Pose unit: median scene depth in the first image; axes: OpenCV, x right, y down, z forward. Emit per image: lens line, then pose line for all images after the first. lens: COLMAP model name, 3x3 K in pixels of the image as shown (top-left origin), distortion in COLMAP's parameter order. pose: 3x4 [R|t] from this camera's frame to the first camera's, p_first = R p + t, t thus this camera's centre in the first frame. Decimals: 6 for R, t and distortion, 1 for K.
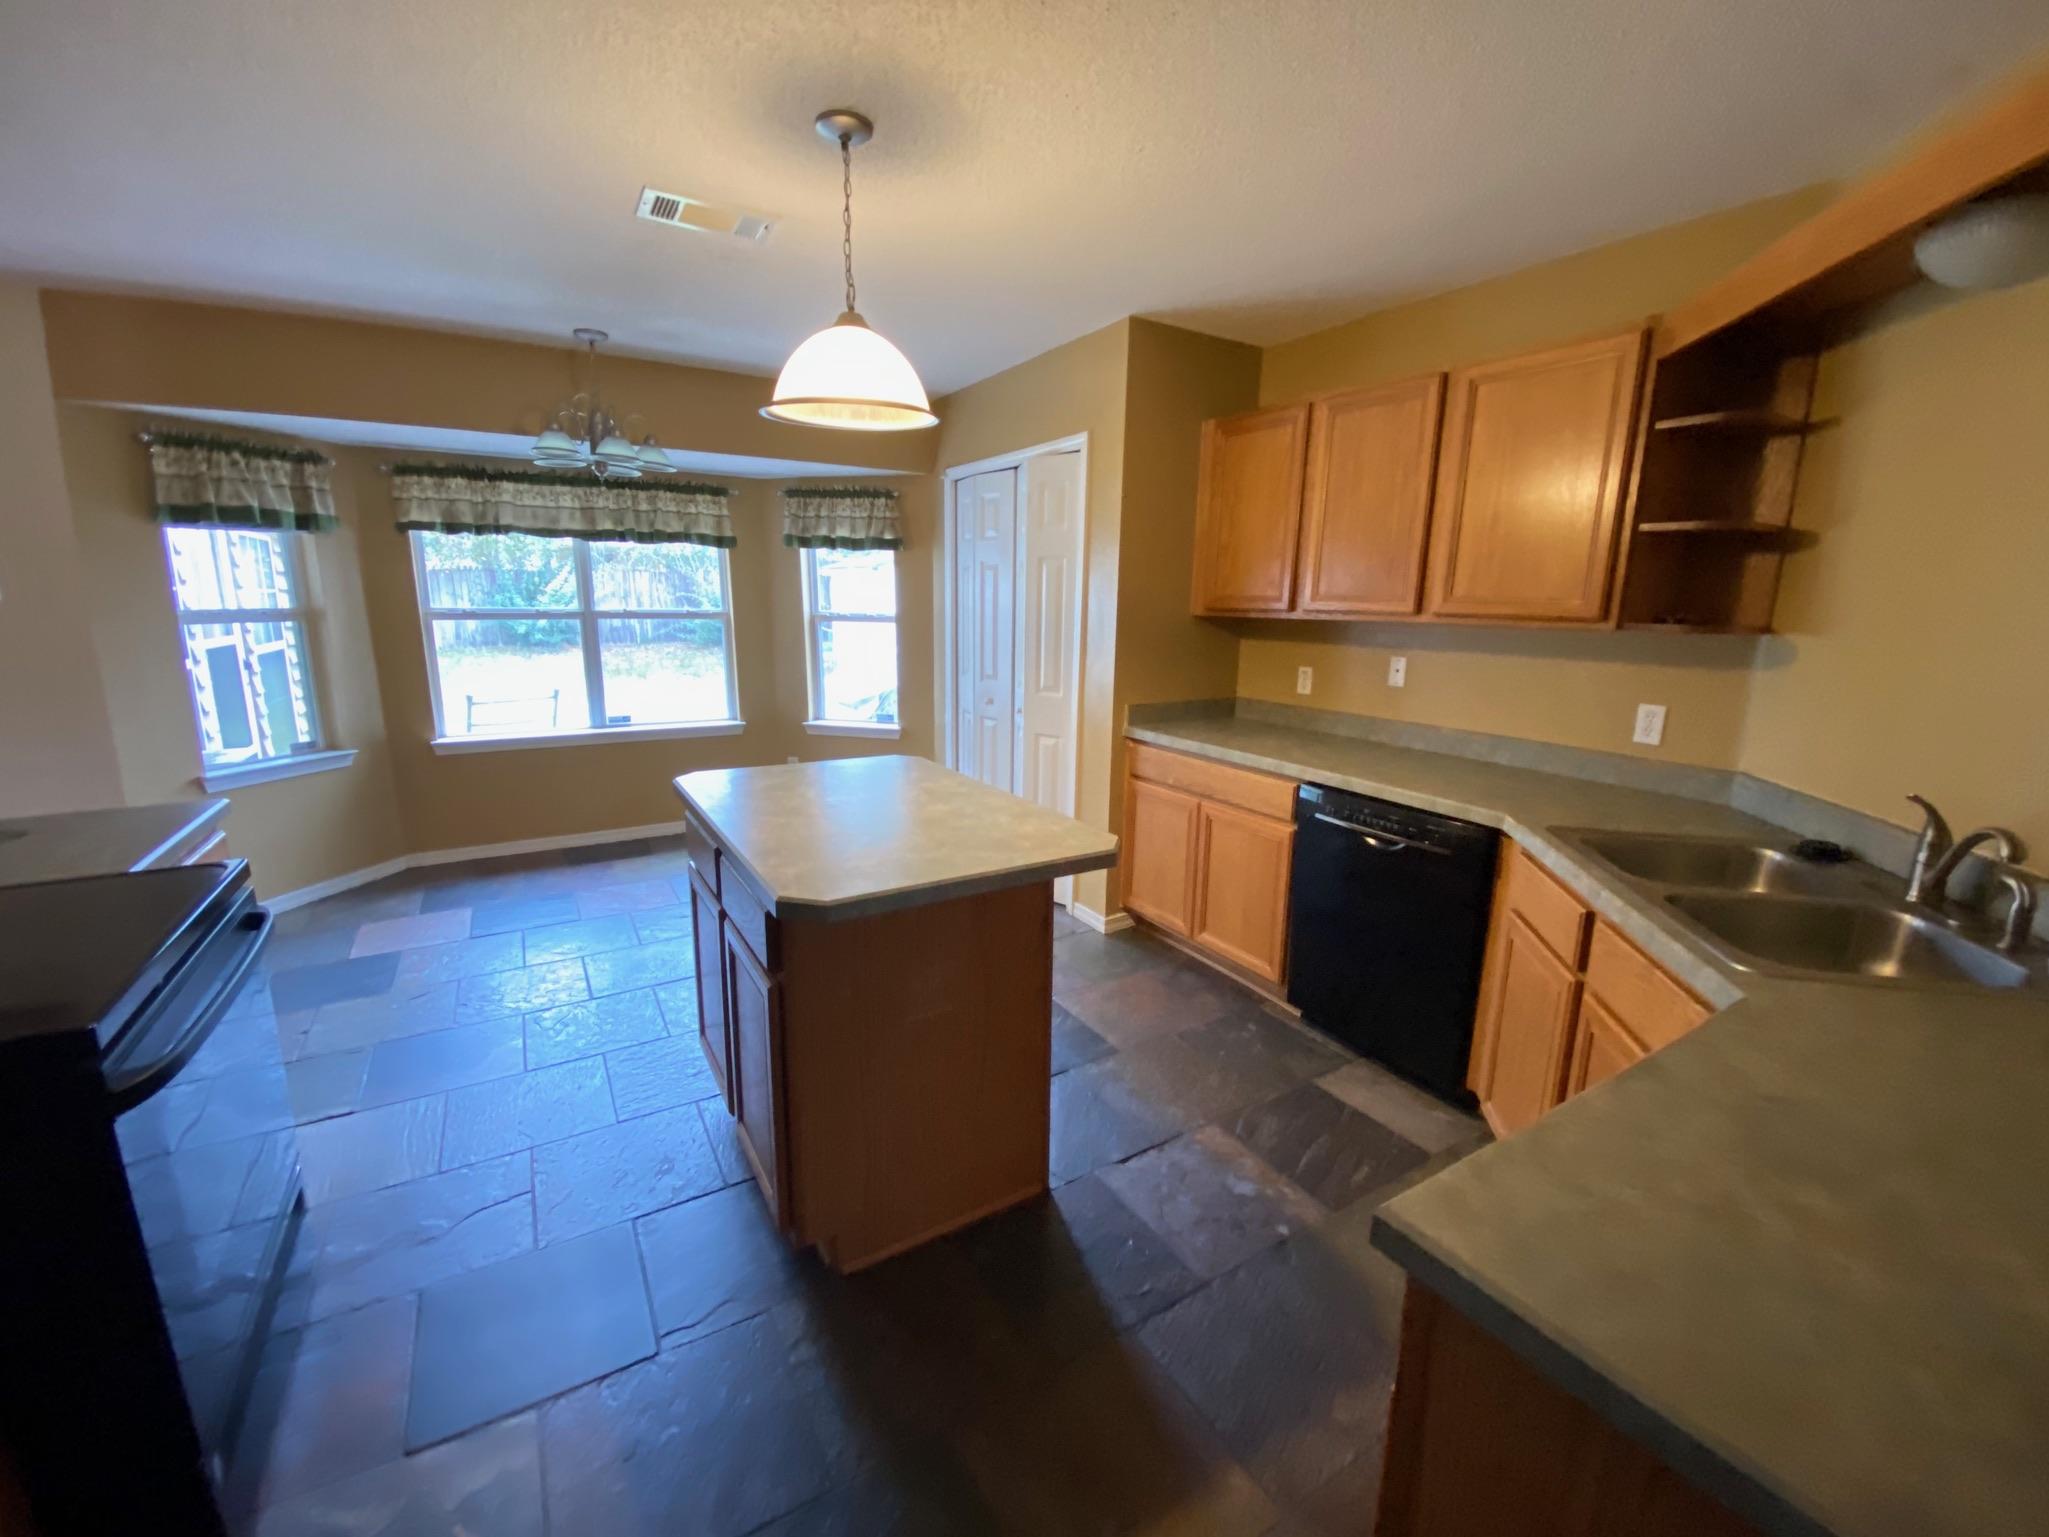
lens RADIAL K [[826.1, 0, 1024.5], [0, 826.1, 768.5], [0, 0, 1]] dist [0.014778, -0.015553]
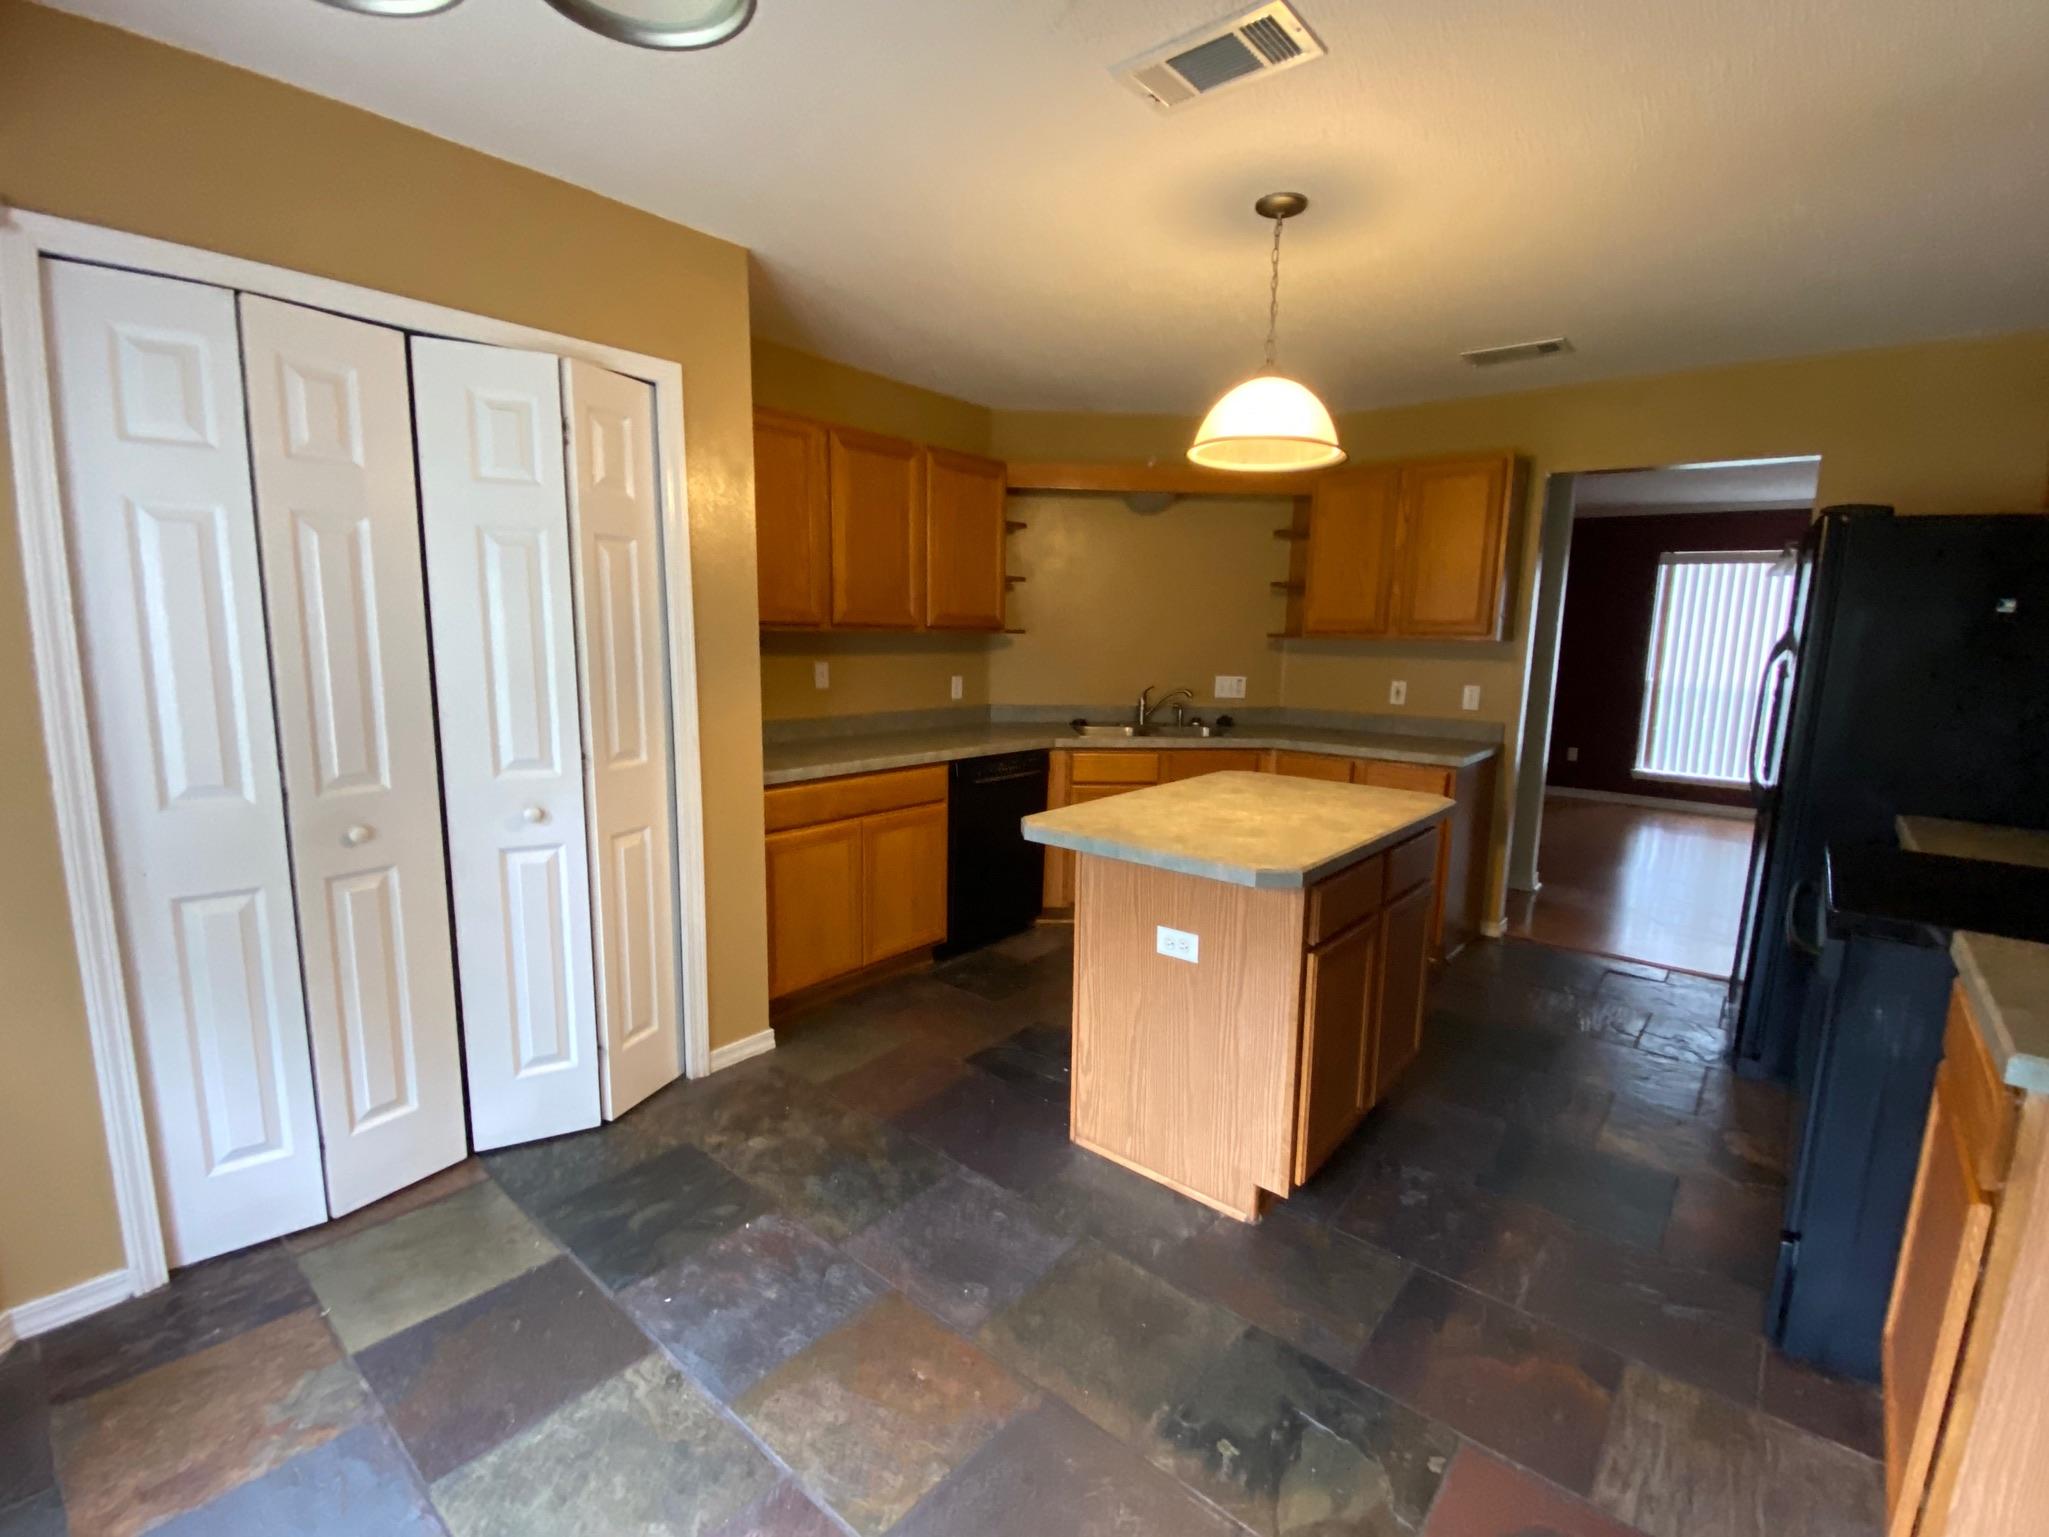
lens RADIAL K [[925.7, 0, 1024.5], [0, 925.7, 768.5], [0, 0, 1]] dist [0.000766, 0.000027]
pose [[-0.313738, -0.154004, 0.936937, -0.869850], [0.178135, 0.959691, 0.217394, -0.225252], [-0.932650, 0.235106, -0.273658, 1.136937]]
